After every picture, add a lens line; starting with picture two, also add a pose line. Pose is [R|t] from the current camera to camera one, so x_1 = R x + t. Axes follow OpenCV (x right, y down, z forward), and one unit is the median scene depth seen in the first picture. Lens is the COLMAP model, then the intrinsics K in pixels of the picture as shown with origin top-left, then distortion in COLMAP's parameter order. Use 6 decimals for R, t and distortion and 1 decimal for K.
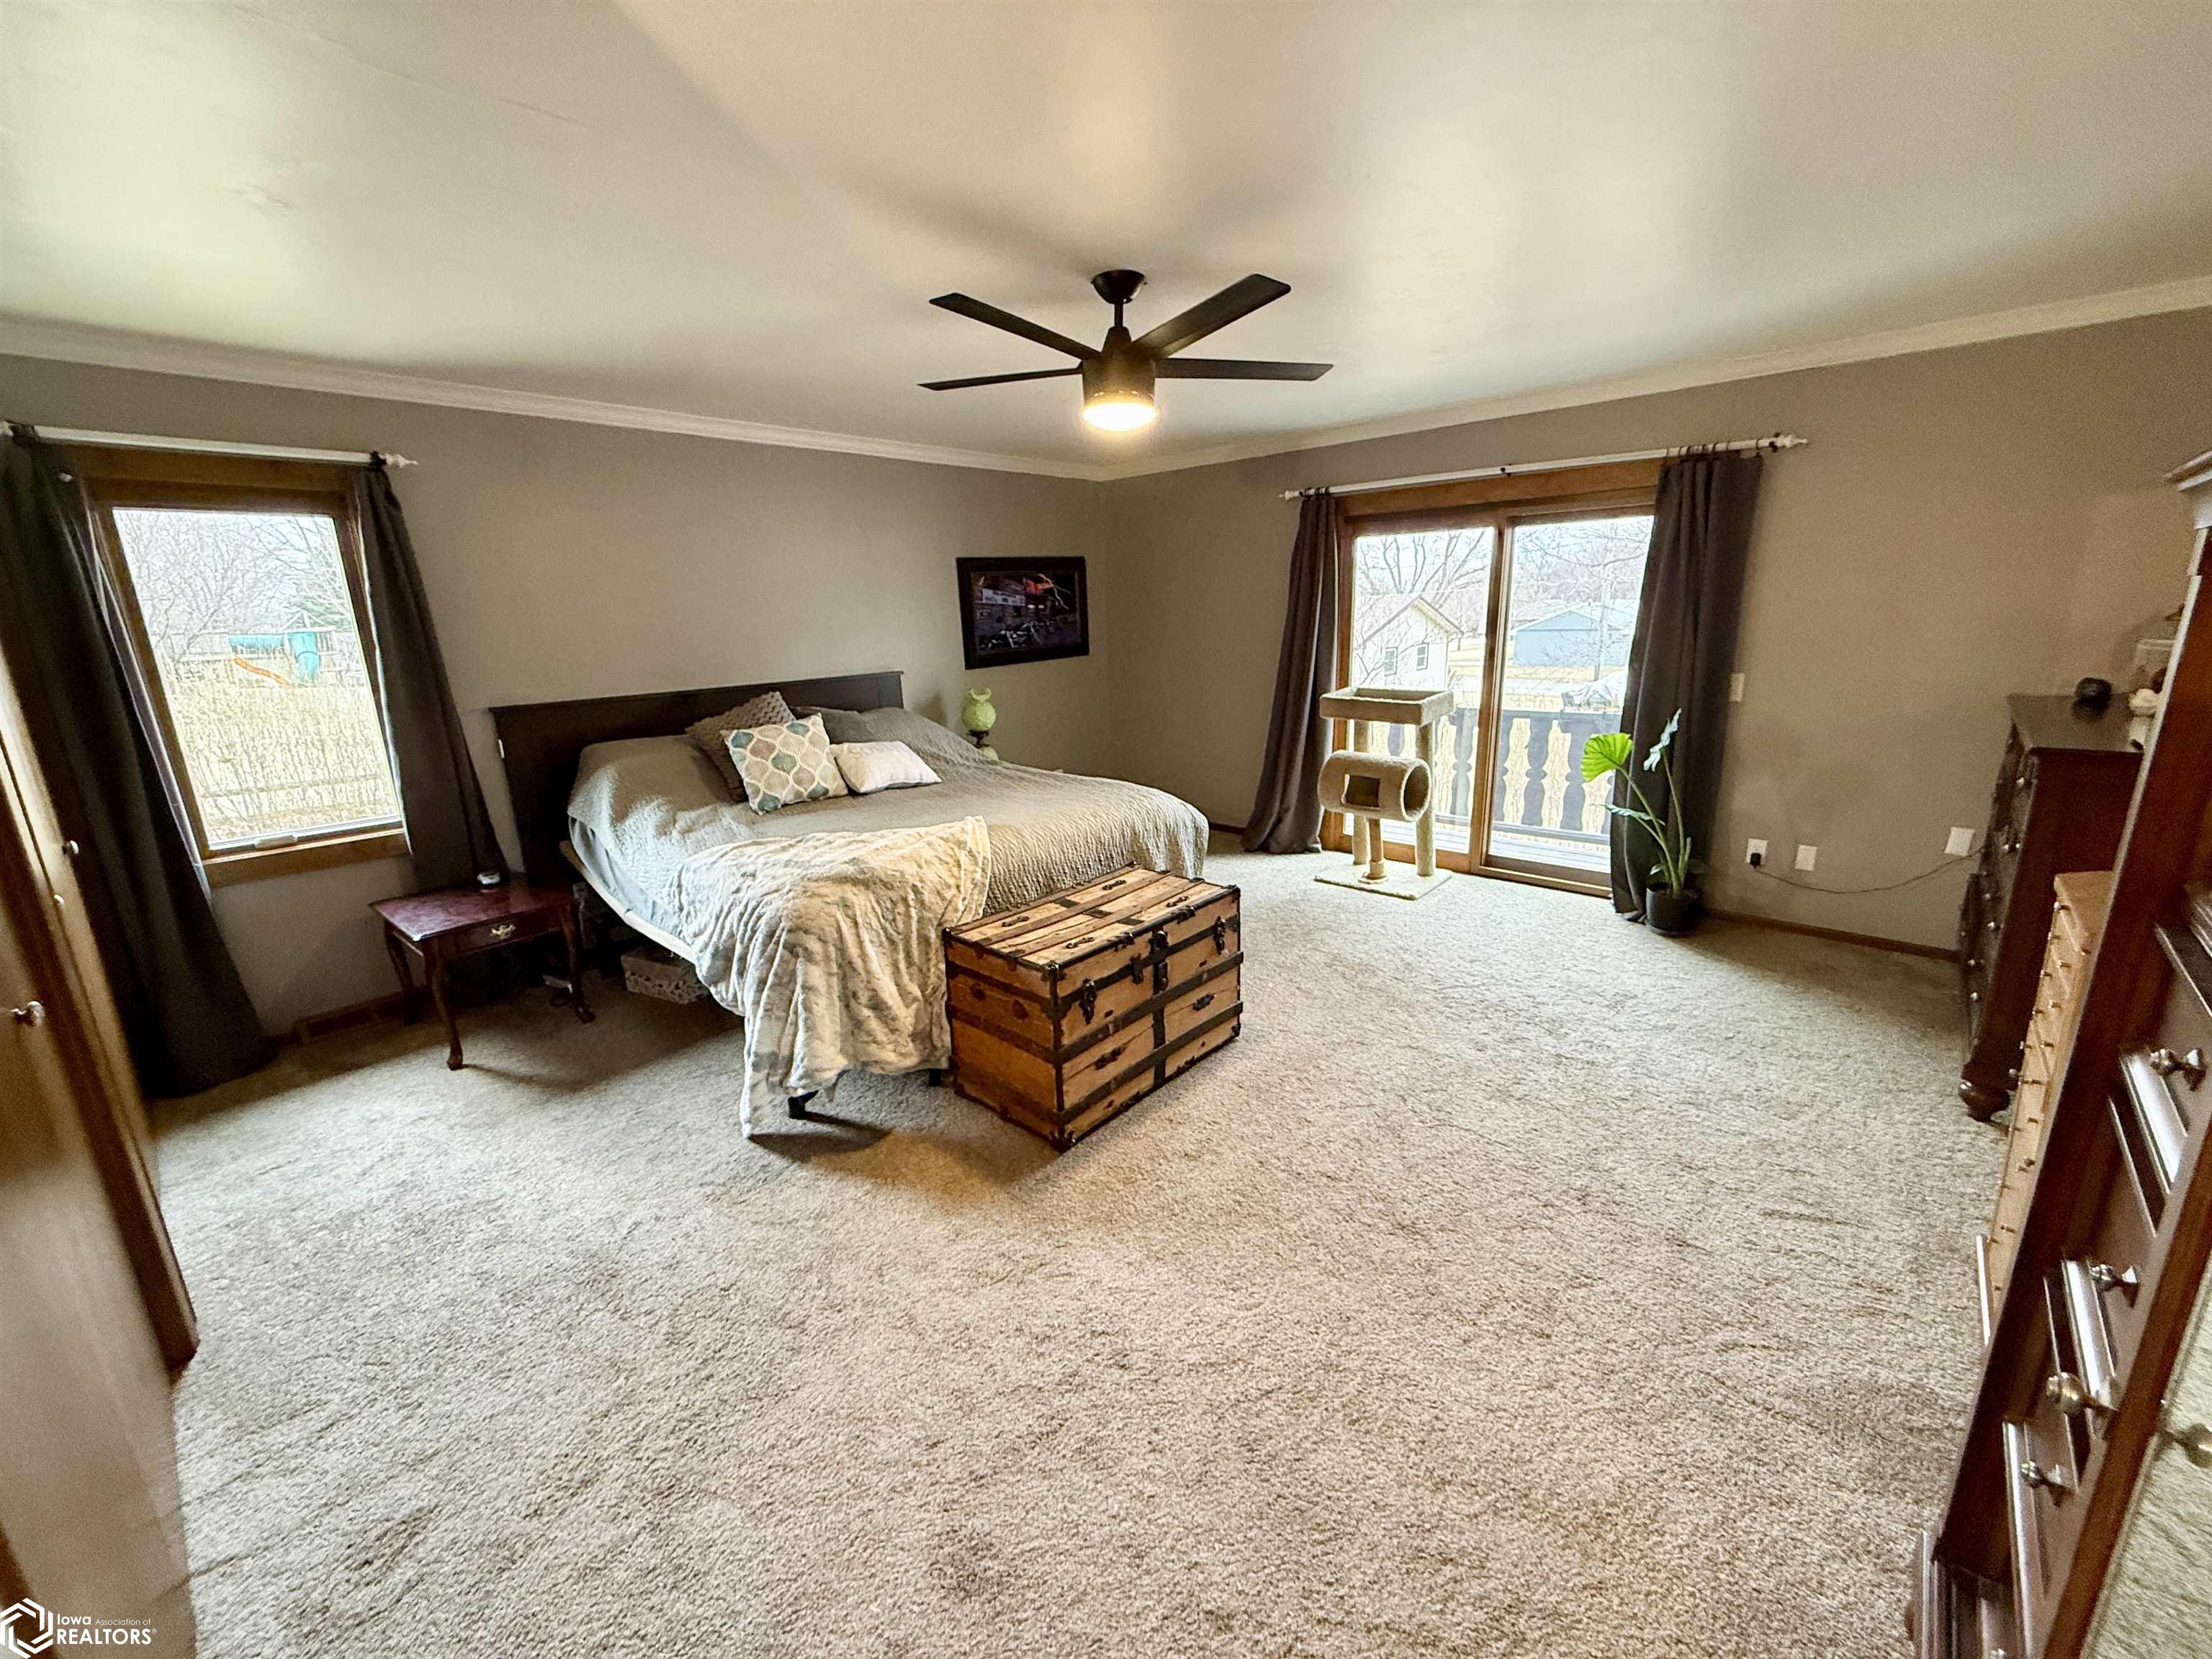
lens RADIAL K [[881.3, 0, 1102.4], [0, 881.3, 827.3], [0, 0, 1]] dist [-0.001761, 0.001233]
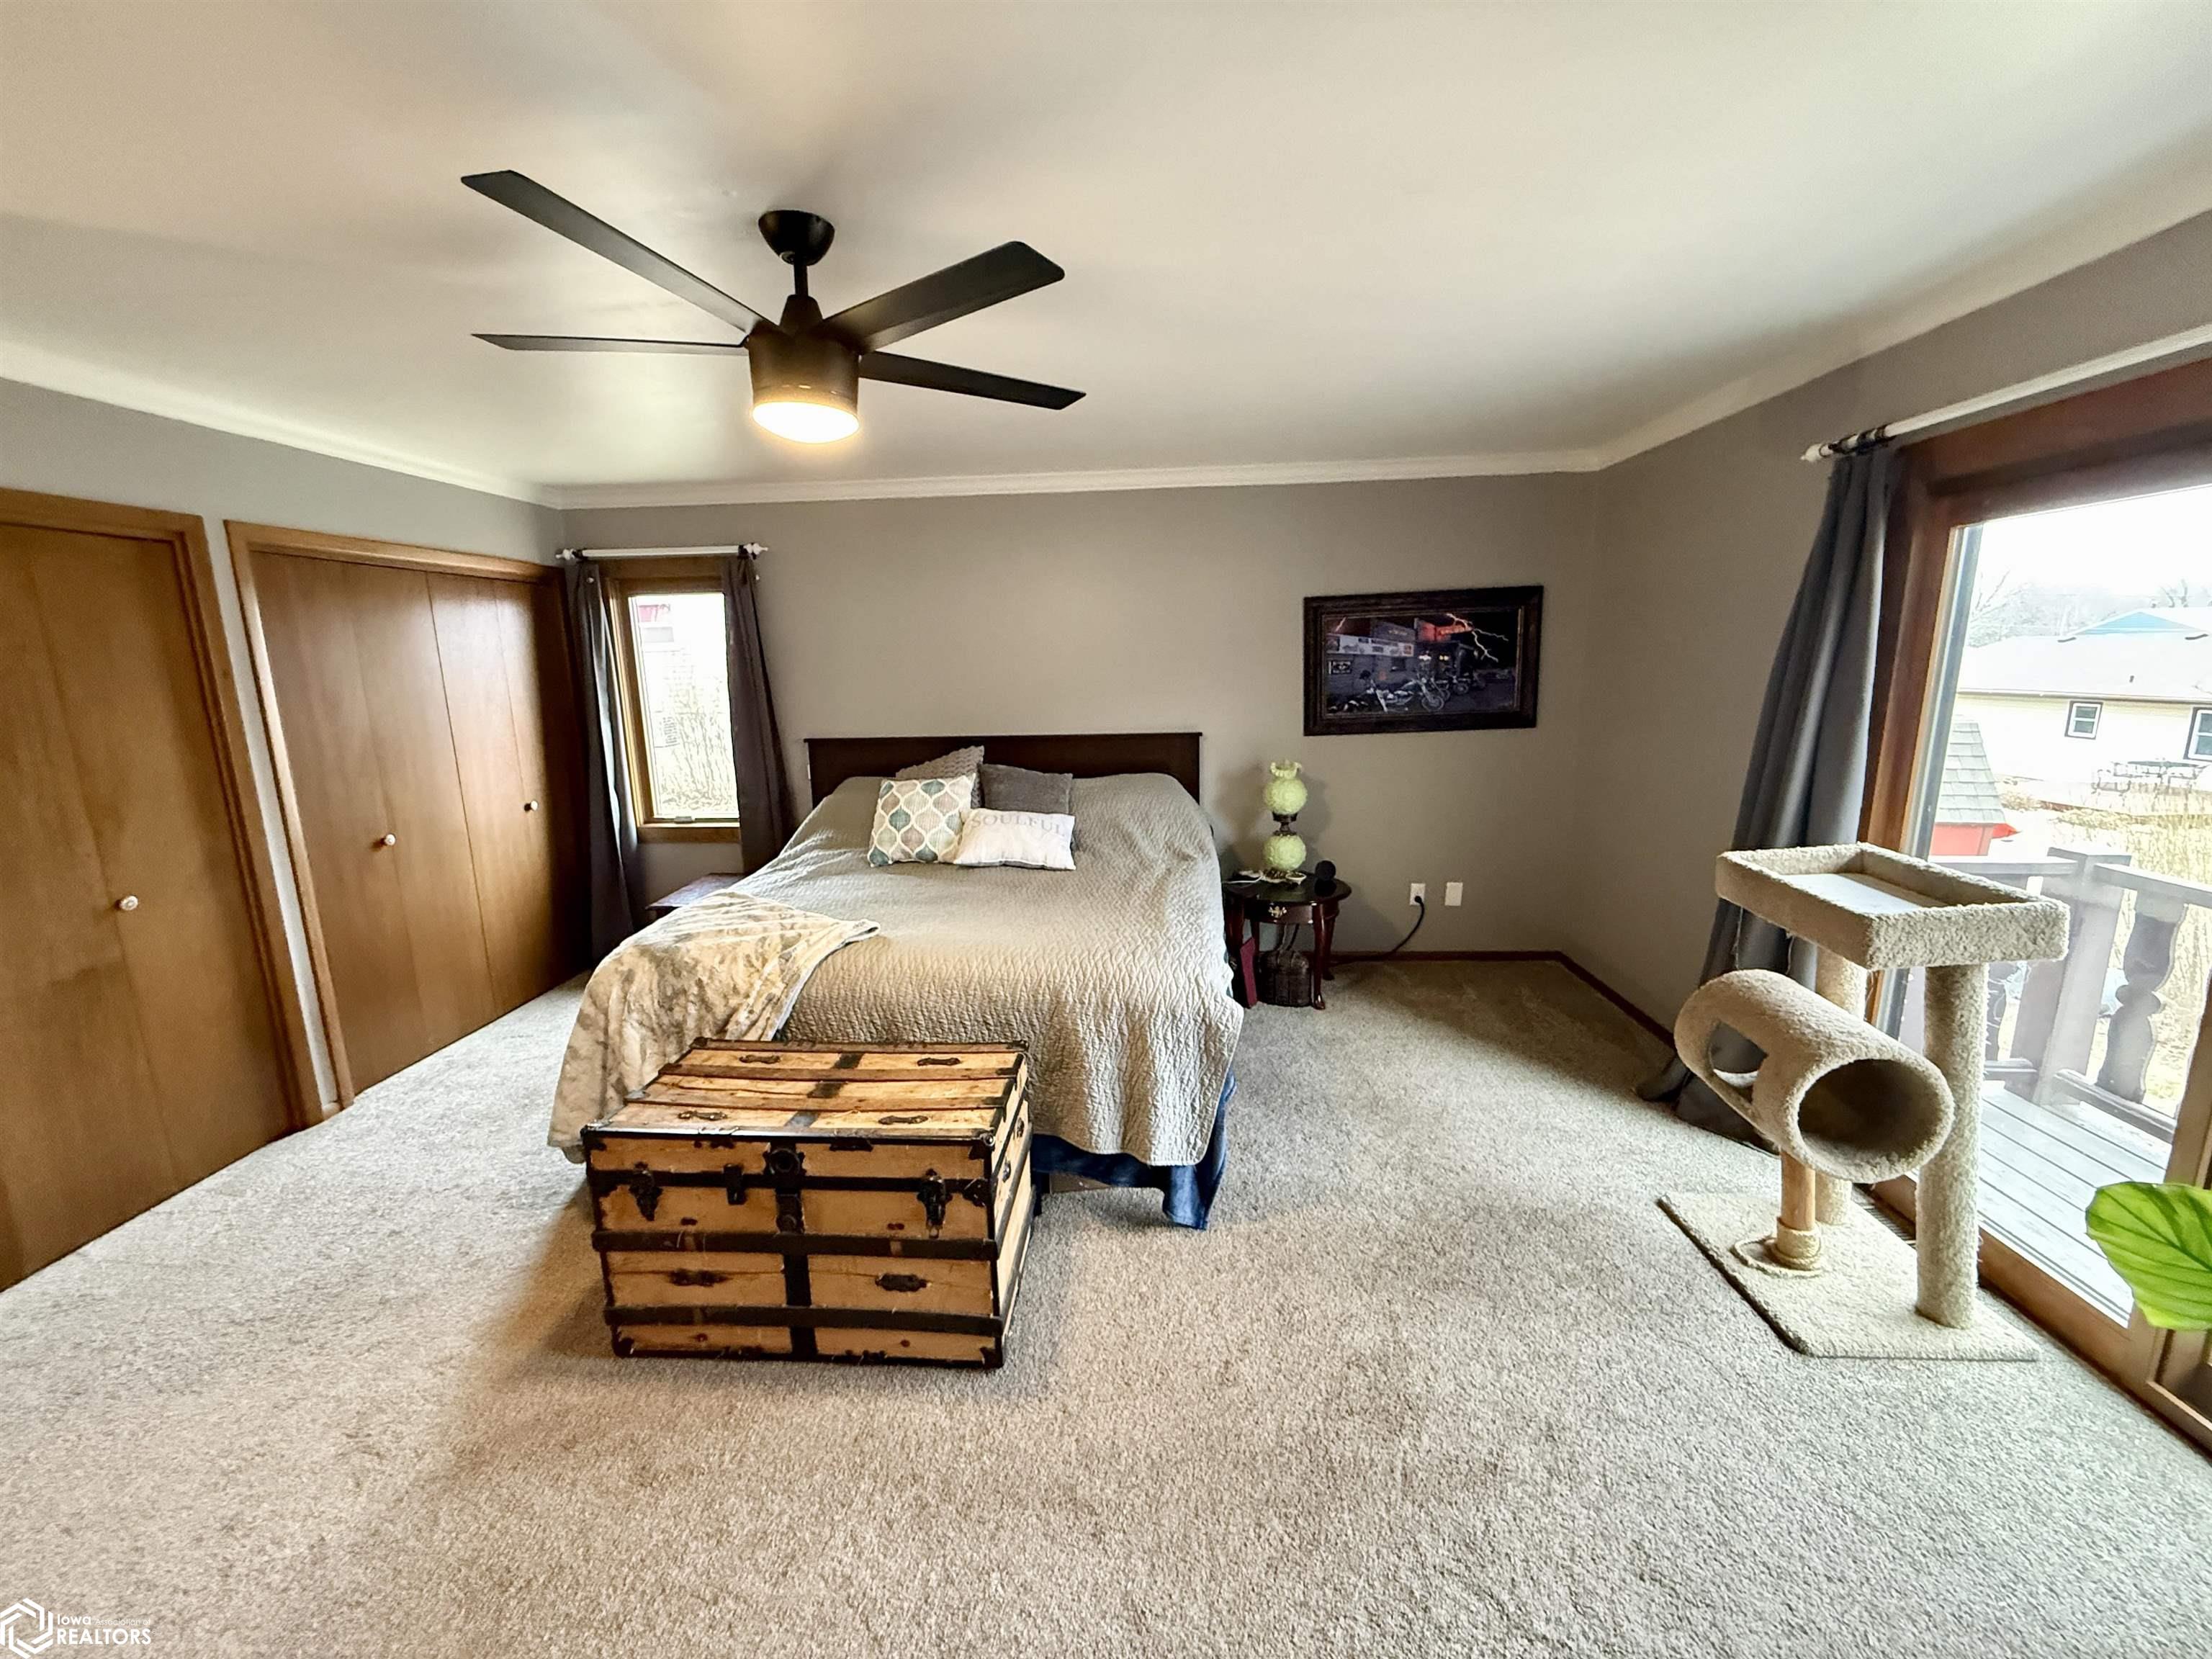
lens RADIAL K [[881.3, 0, 1105.1], [0, 881.3, 830.5], [0, 0, 1]] dist [-0.001761, 0.001233]
pose [[0.618259, 0.168765, -0.767642, 0.636593], [-0.188819, 0.979965, 0.063369, -0.196848], [0.762957, 0.105767, 0.637739, 0.639832]]
